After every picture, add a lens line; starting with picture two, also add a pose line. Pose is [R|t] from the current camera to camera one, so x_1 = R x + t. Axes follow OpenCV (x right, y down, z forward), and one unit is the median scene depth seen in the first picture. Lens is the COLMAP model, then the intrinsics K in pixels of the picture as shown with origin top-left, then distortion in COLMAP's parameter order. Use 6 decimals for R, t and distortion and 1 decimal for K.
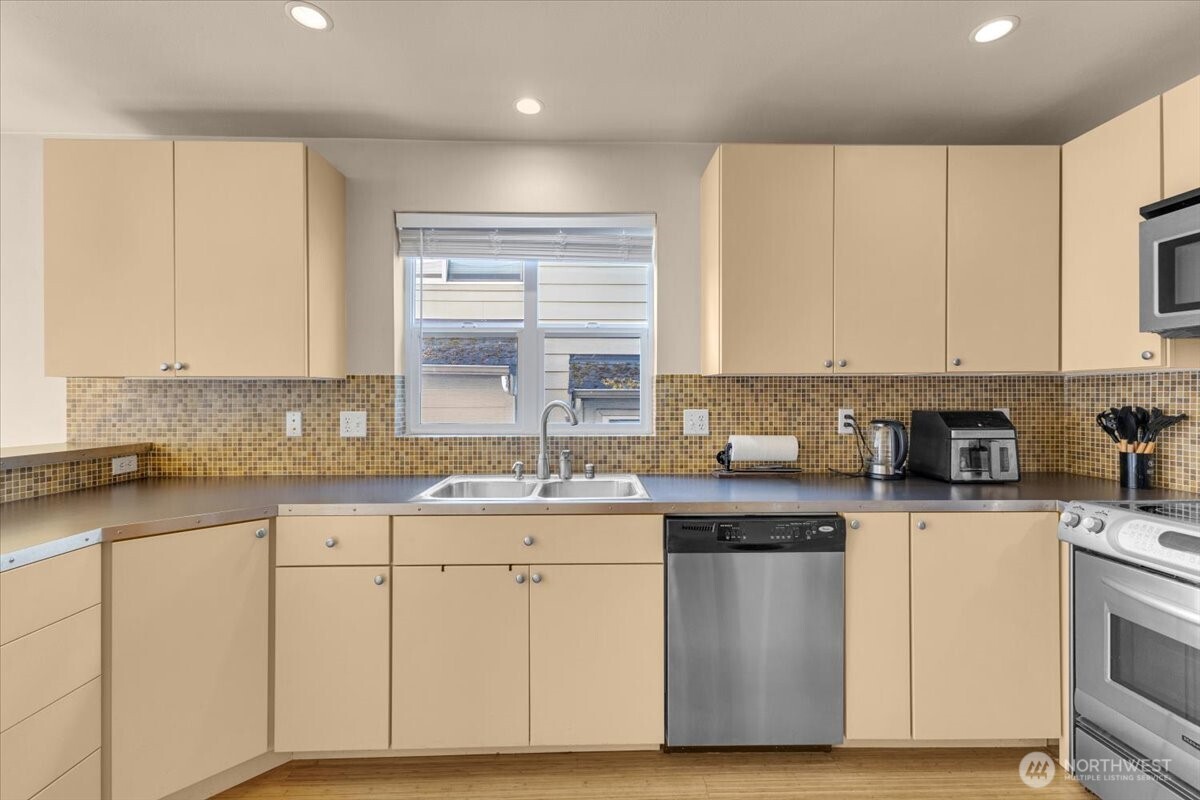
lens RADIAL K [[511.1, 0, 601.8], [0, 511.1, 395.5], [0, 0, 1]] dist [0.001344, -0.000072]
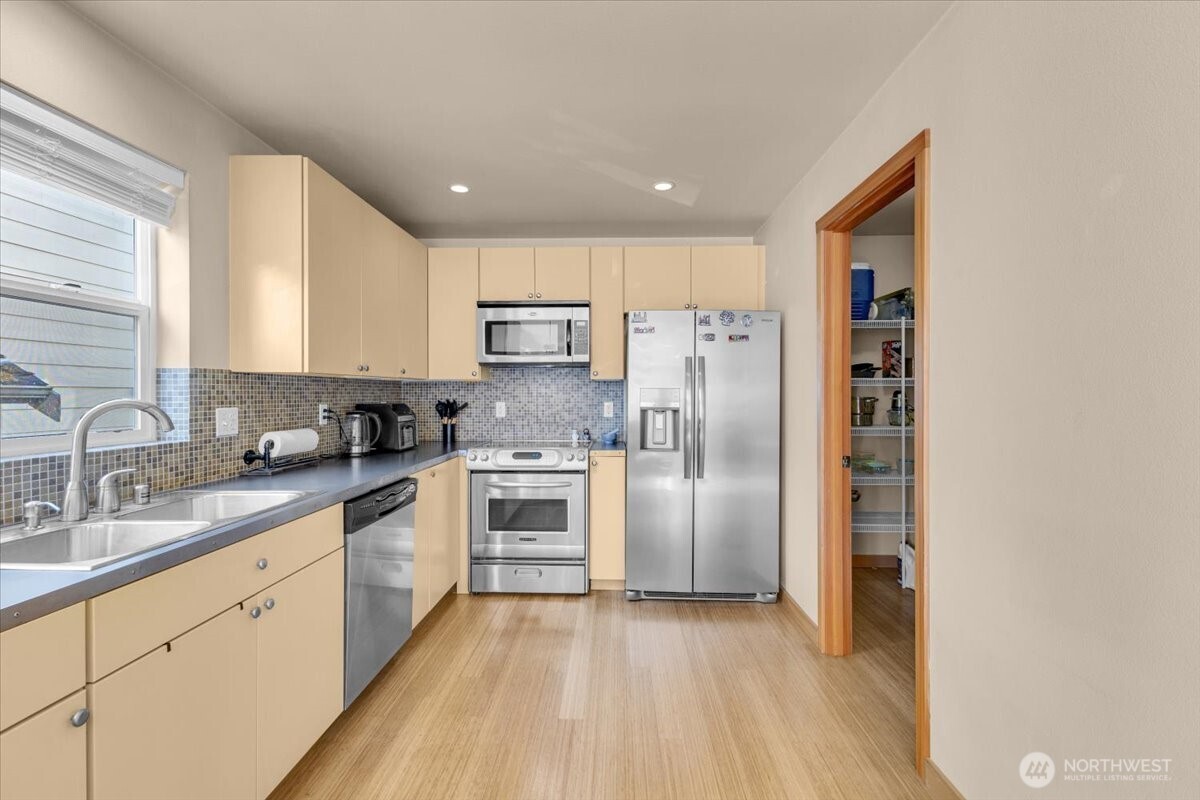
lens RADIAL K [[511.1, 0, 601.8], [0, 511.1, 395.5], [0, 0, 1]] dist [0.001344, -0.000072]
pose [[0.060156, -0.002665, 0.998185, -0.686257], [-0.002719, 0.999992, 0.002833, 0.000640], [-0.998185, -0.002885, 0.060149, 0.277922]]
